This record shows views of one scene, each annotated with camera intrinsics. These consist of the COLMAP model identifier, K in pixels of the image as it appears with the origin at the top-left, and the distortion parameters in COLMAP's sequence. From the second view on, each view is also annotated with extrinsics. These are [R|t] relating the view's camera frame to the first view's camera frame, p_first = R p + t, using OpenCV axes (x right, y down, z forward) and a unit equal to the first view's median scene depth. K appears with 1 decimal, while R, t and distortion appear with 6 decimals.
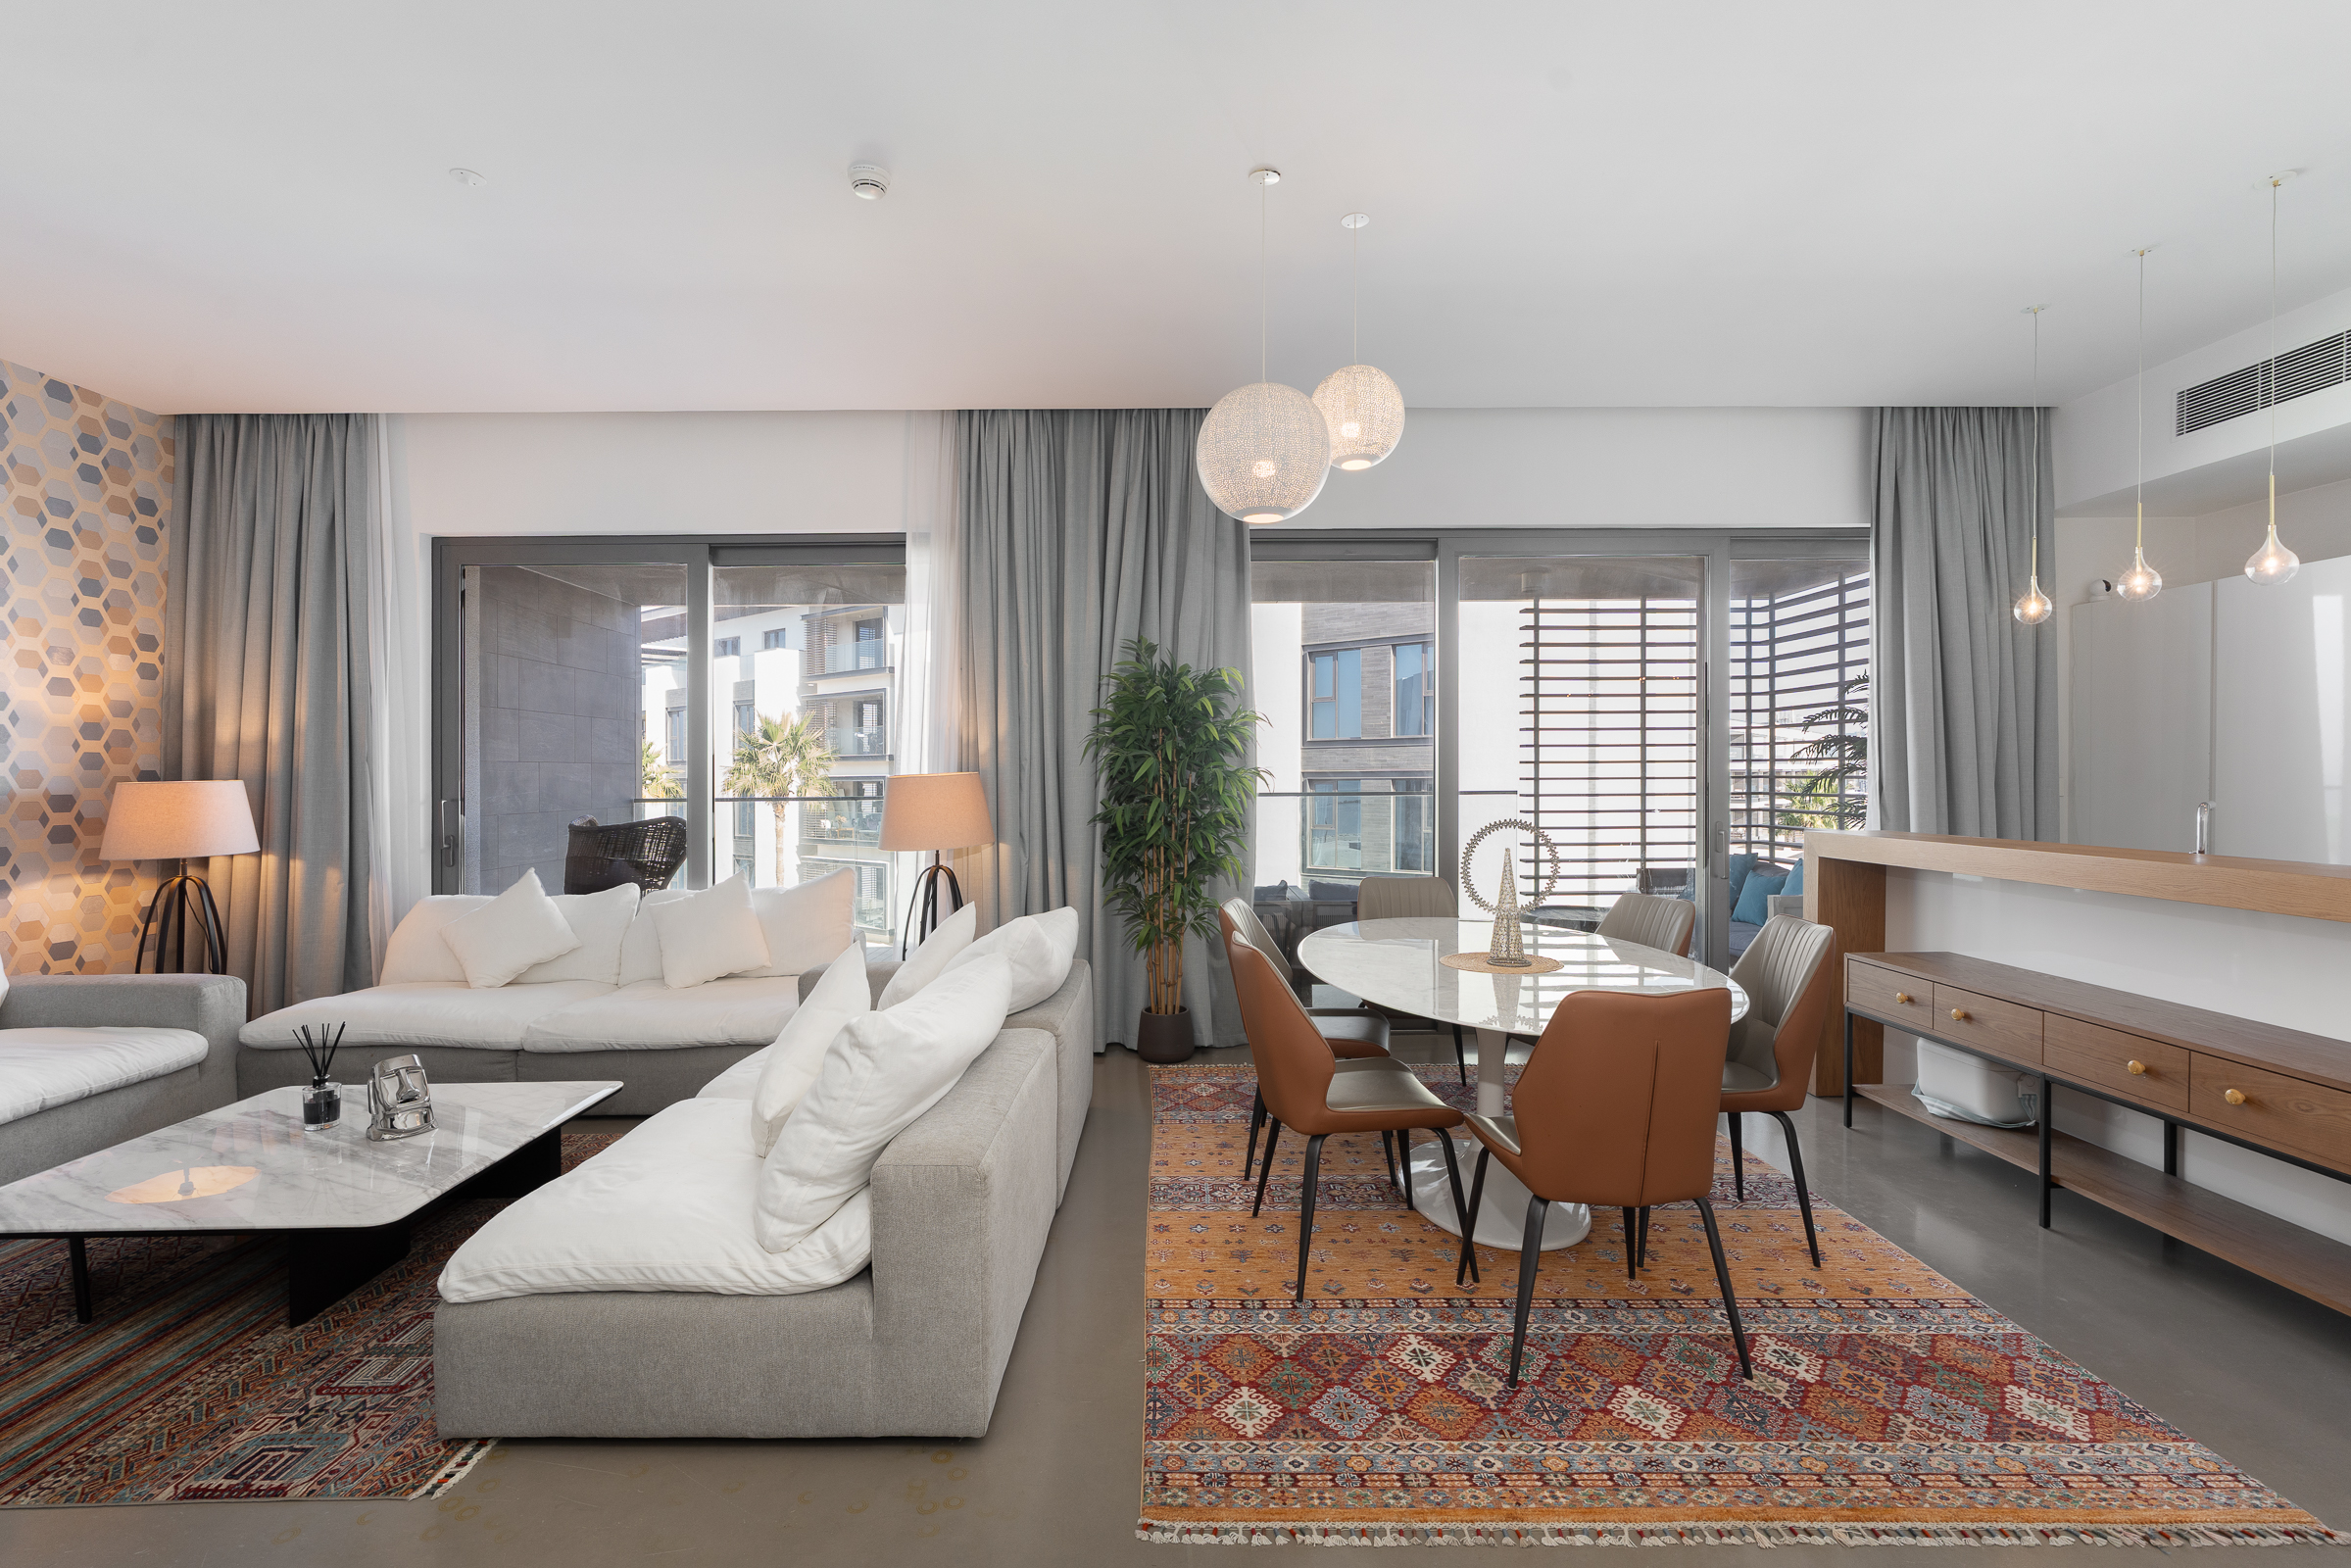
lens RADIAL K [[1063.9, 0, 1159.3], [0, 1063.9, 765.3], [0, 0, 1]] dist [-0.005013, 0.001723]
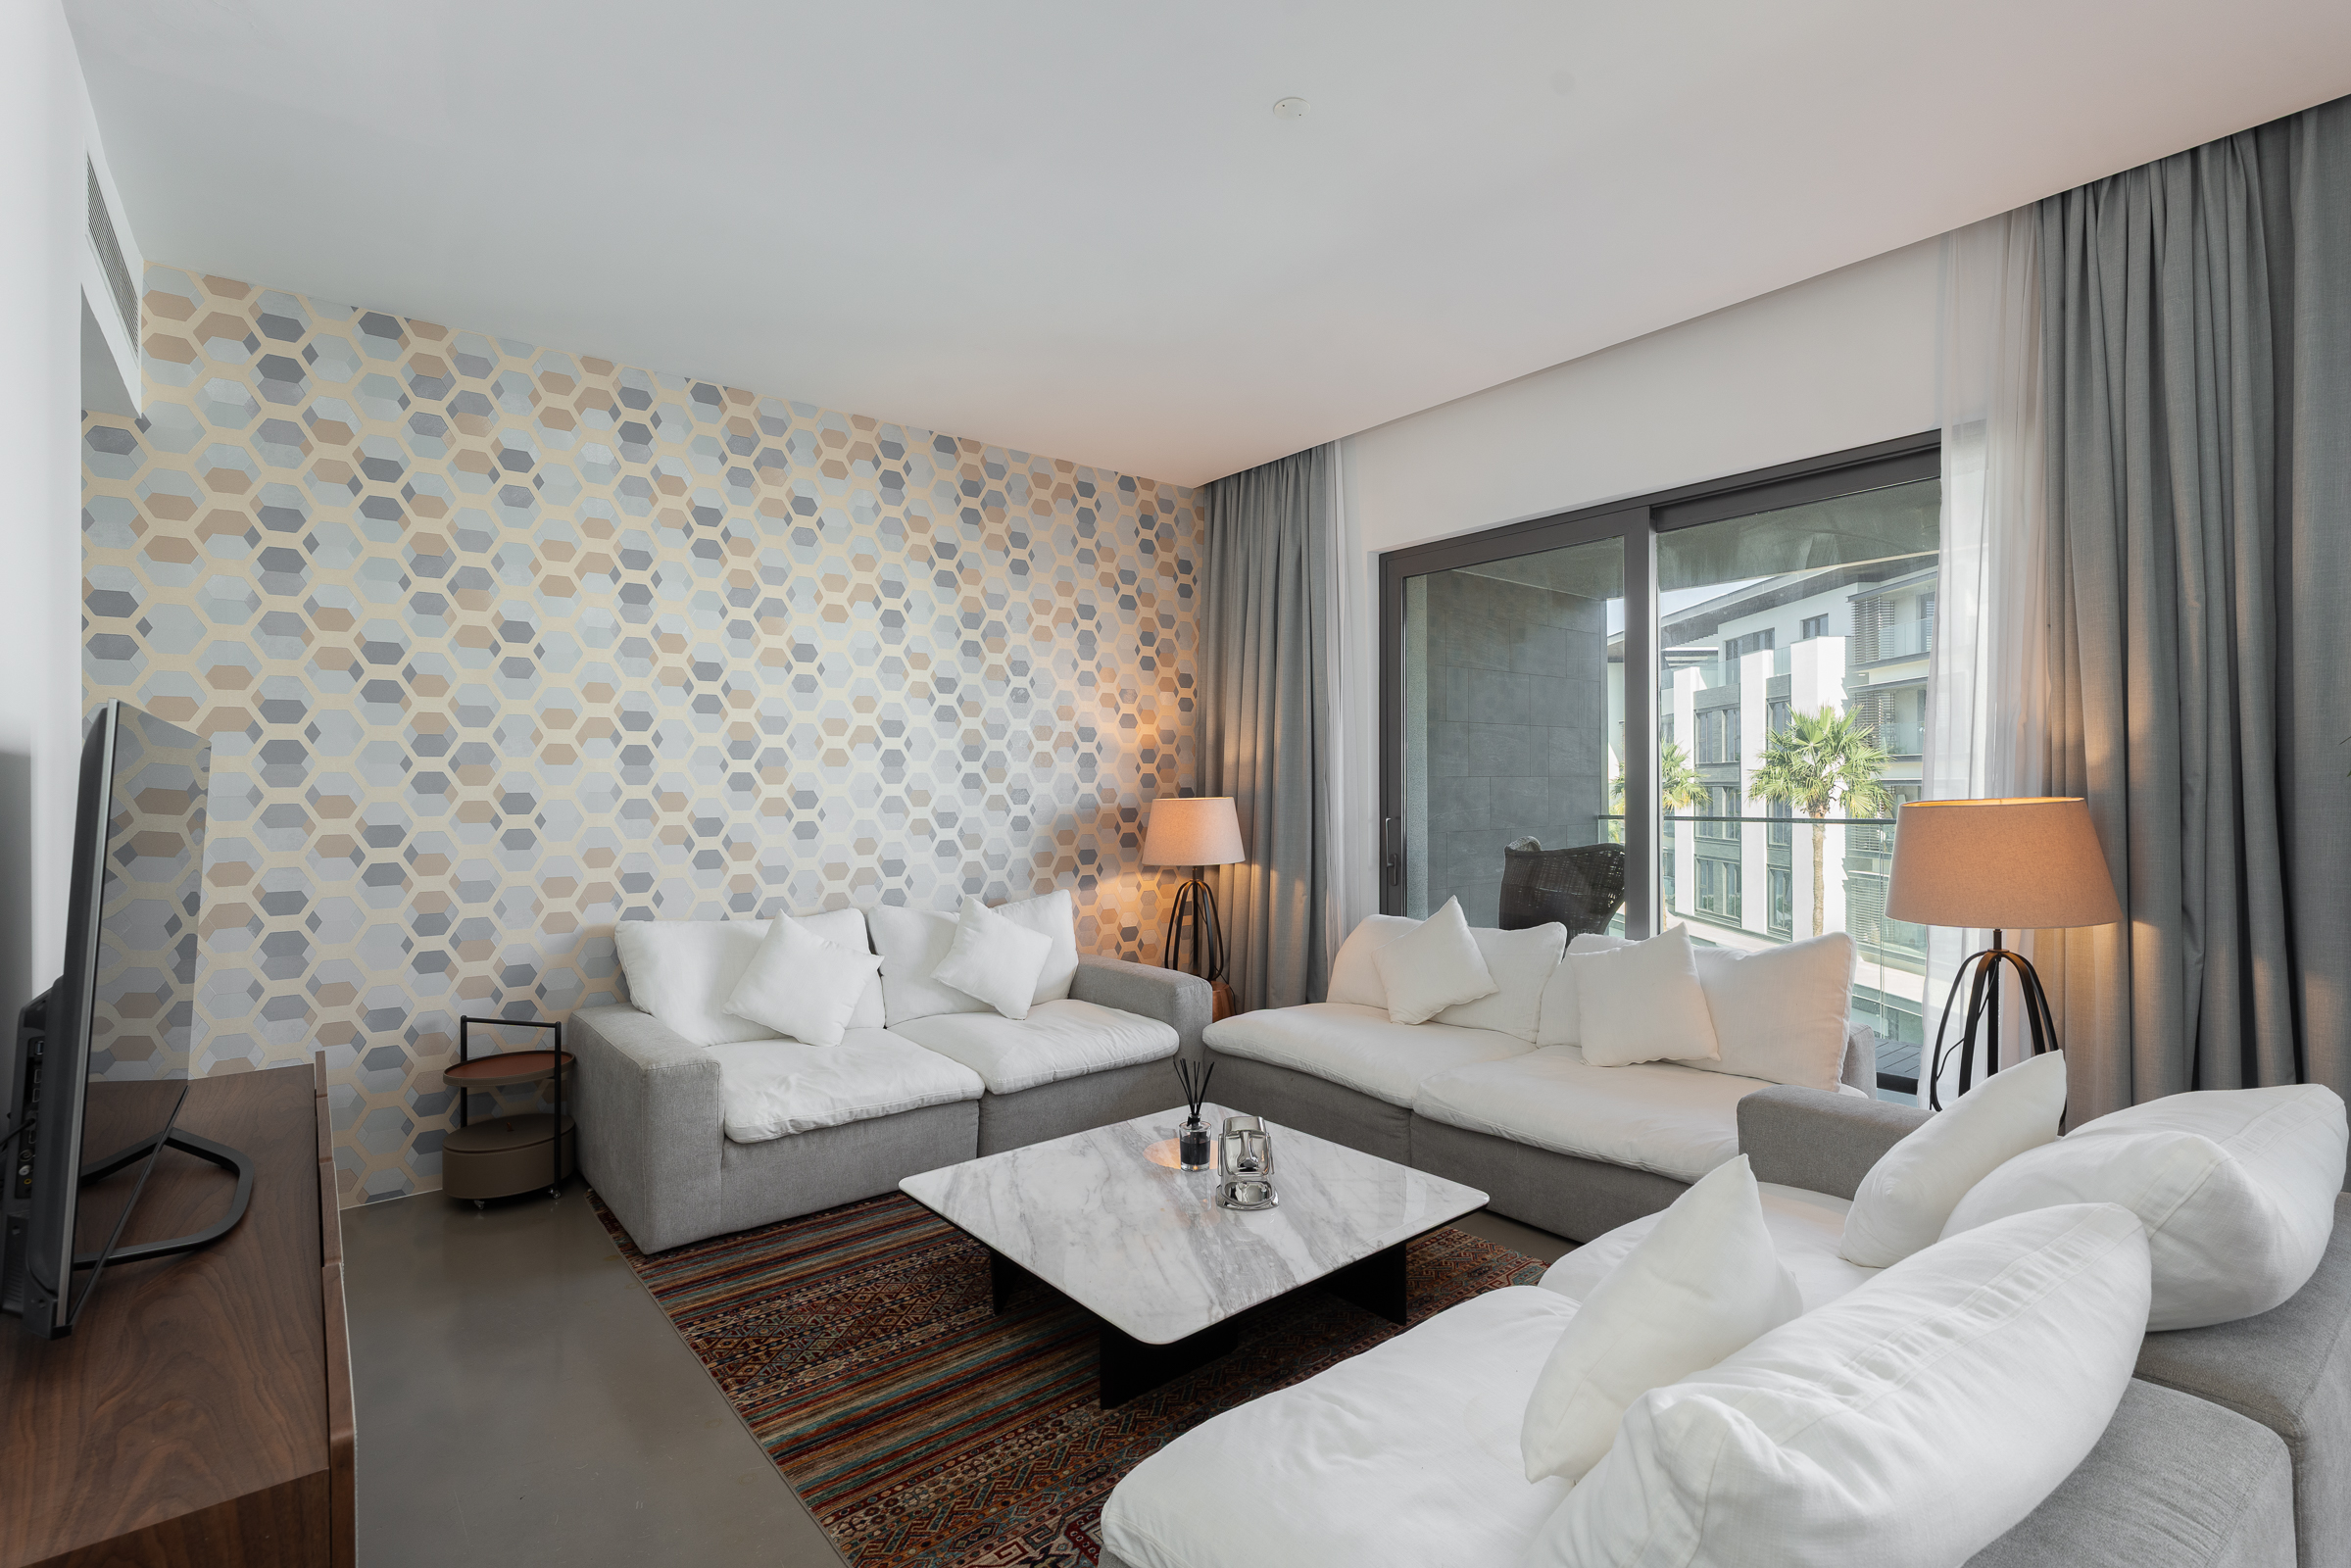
lens RADIAL K [[1063.9, 0, 1183.0], [0, 1063.9, 778.0], [0, 0, 1]] dist [-0.005013, 0.001723]
pose [[0.631453, -0.002402, -0.775411, -0.030617], [0.006916, 0.999973, 0.002535, -0.009673], [0.775383, -0.006964, 0.631452, 0.250575]]
